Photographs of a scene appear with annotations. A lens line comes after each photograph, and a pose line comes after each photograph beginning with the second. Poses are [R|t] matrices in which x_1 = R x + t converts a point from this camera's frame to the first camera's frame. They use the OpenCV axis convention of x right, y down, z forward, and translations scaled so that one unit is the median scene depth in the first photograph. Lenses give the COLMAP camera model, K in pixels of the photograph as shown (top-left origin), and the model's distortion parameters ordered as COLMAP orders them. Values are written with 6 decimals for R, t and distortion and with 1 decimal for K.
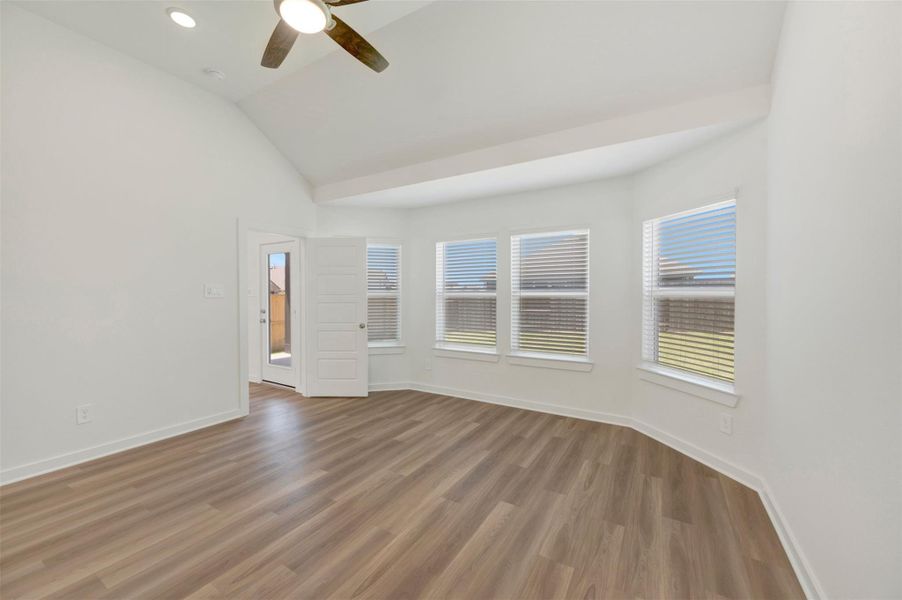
lens RADIAL K [[370.6, 0, 451.0], [0, 370.6, 300.0], [0, 0, 1]] dist [0.001732, 0.000080]
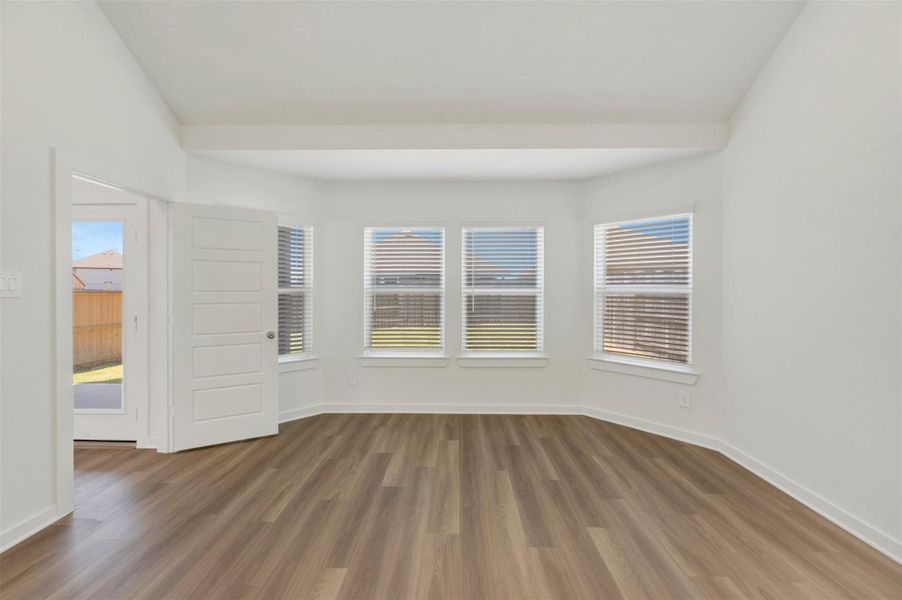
lens RADIAL K [[370.0, 0, 466.1], [0, 370.0, 291.8], [0, 0, 1]] dist [-0.000368, -0.000122]
pose [[0.855847, 0.000072, 0.517229, -0.323992], [0.006106, 0.999929, -0.010241, -0.003794], [-0.517193, 0.011923, 0.855786, 0.227245]]
